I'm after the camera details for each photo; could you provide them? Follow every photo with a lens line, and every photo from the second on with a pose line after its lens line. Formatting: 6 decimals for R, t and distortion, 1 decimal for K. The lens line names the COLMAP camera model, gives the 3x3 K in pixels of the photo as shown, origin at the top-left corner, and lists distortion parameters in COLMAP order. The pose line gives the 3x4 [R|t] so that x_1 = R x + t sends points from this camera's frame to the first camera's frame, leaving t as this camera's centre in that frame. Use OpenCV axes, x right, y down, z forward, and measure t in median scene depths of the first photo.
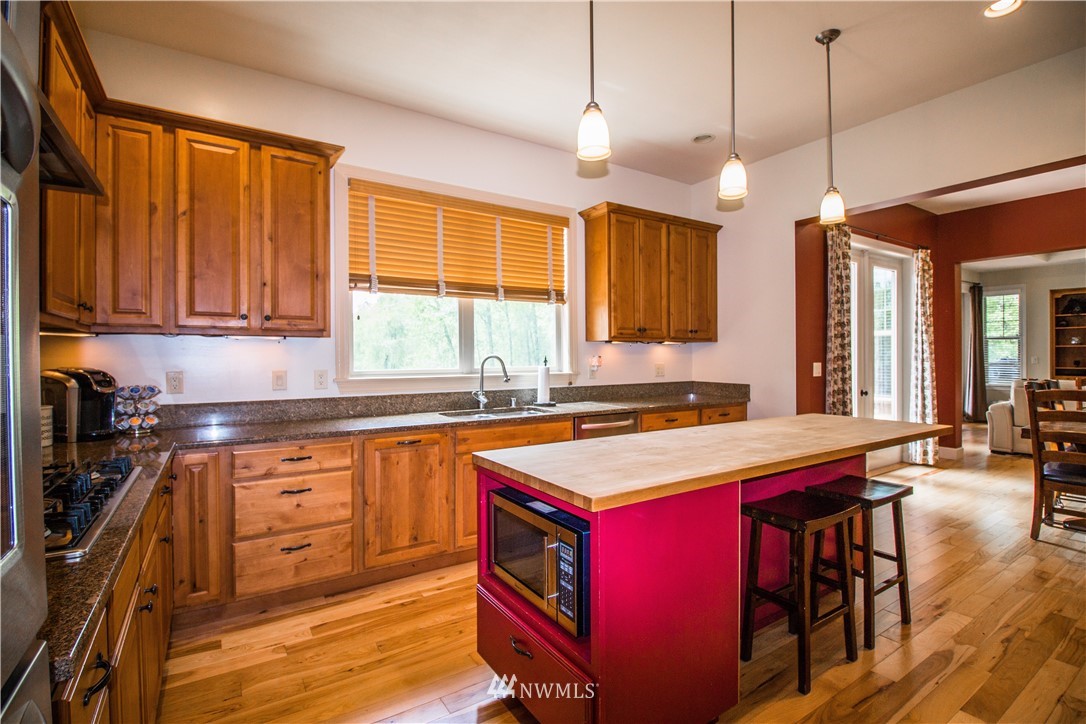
lens RADIAL K [[508.2, 0, 543.9], [0, 508.2, 356.2], [0, 0, 1]] dist [0.002947, -0.000117]
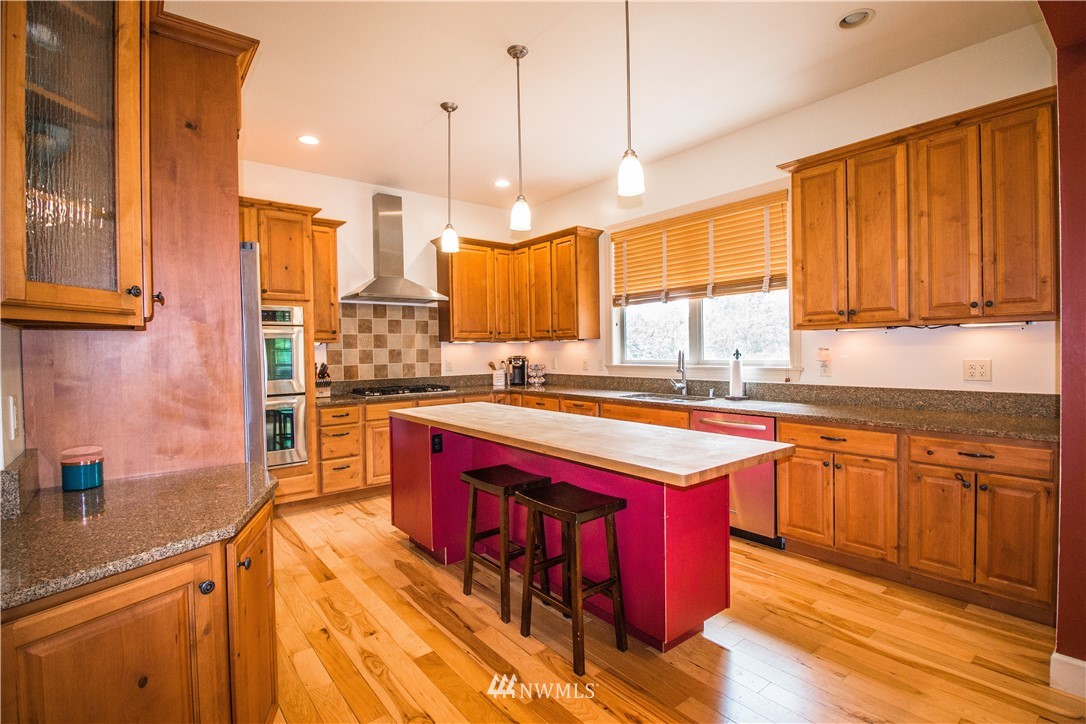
lens RADIAL K [[508.2, 0, 544.8], [0, 508.2, 358.4], [0, 0, 1]] dist [0.002947, -0.000117]
pose [[0.105988, 0.016592, -0.994229, 0.952240], [0.009607, 0.999797, 0.017709, -0.003568], [0.994321, -0.011428, 0.105807, 0.538474]]
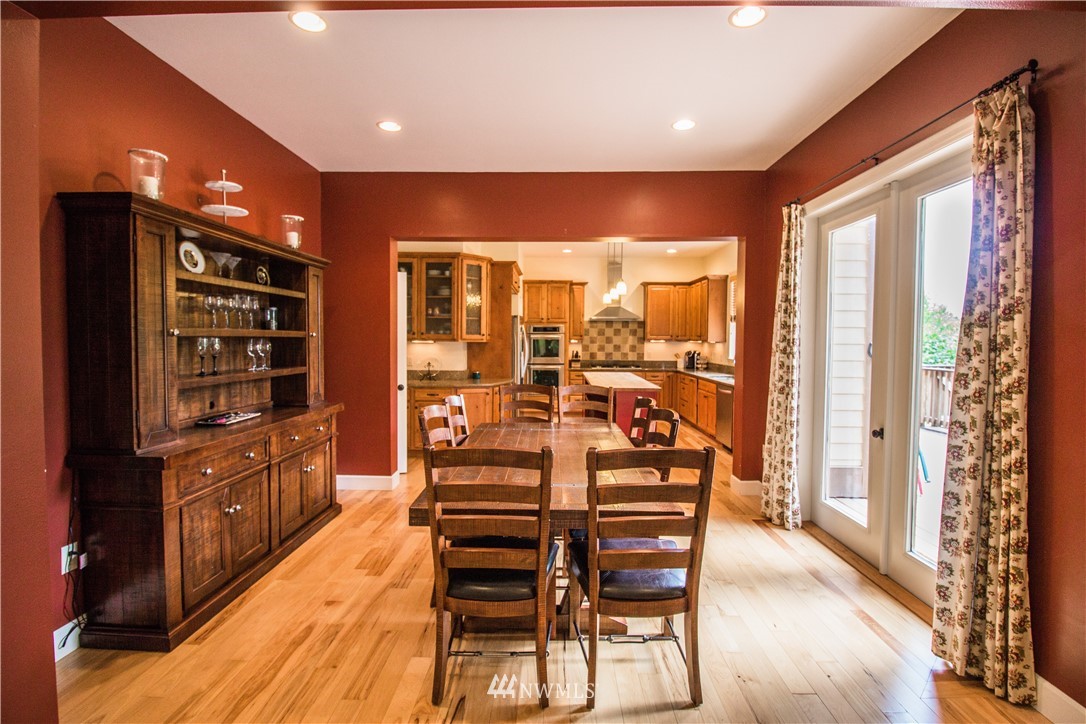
lens RADIAL K [[508.2, 0, 543.3], [0, 508.2, 358.7], [0, 0, 1]] dist [0.002947, -0.000117]
pose [[-0.564048, 0.023447, -0.825409, 1.854268], [-0.012564, 0.999237, 0.036970, -0.026069], [0.825647, 0.031223, -0.563323, 1.407109]]
